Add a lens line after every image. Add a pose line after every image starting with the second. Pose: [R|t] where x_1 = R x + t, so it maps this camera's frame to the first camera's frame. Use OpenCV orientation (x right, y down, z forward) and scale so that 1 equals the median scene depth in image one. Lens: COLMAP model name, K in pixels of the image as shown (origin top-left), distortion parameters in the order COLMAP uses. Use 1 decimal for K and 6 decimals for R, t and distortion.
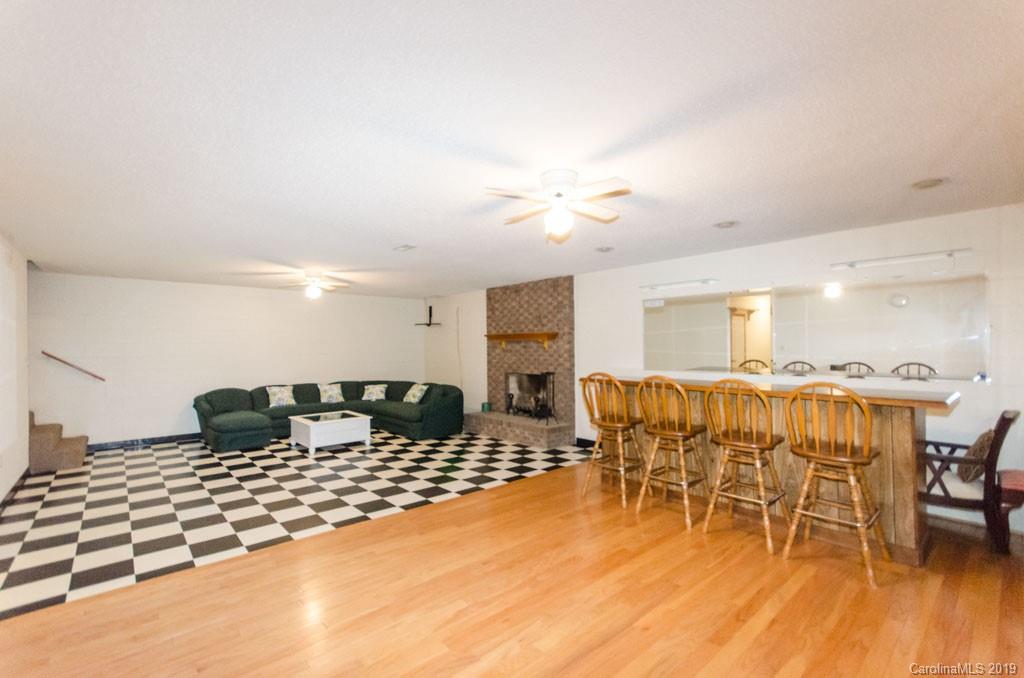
lens RADIAL K [[446.1, 0, 509.3], [0, 446.1, 343.0], [0, 0, 1]] dist [0.003313, 0.000047]
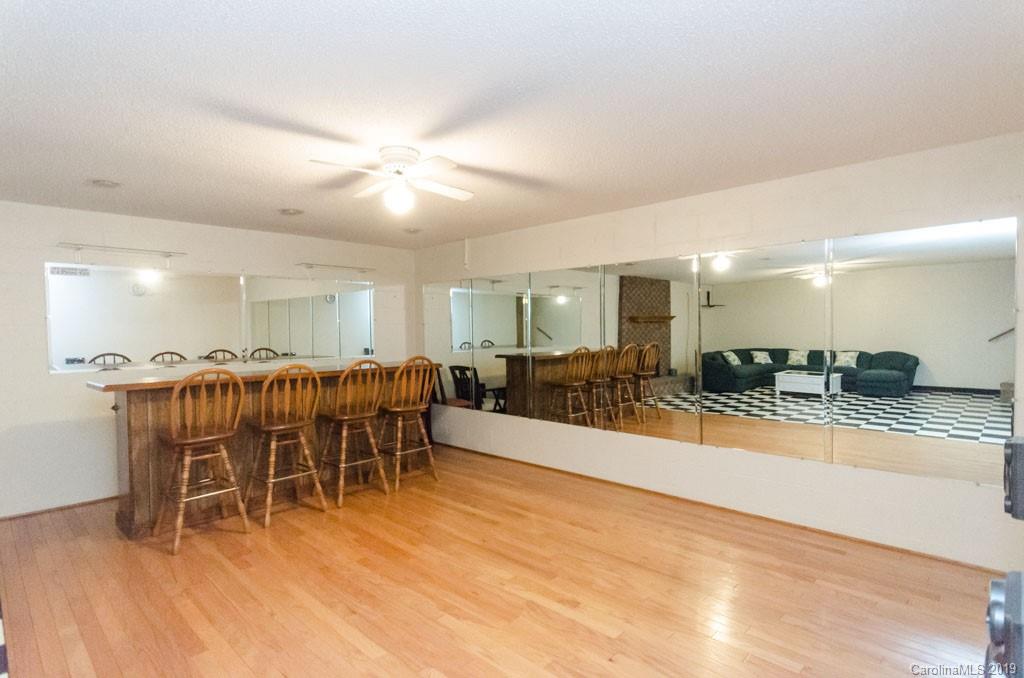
lens RADIAL K [[523.5, 0, 512.9], [0, 523.5, 335.3], [0, 0, 1]] dist [0.002395, 0.000823]
pose [[-0.085213, -0.004500, 0.996353, -0.413009], [0.001530, 0.999988, 0.004647, 0.003866], [-0.996362, 0.001921, -0.085205, 0.338670]]
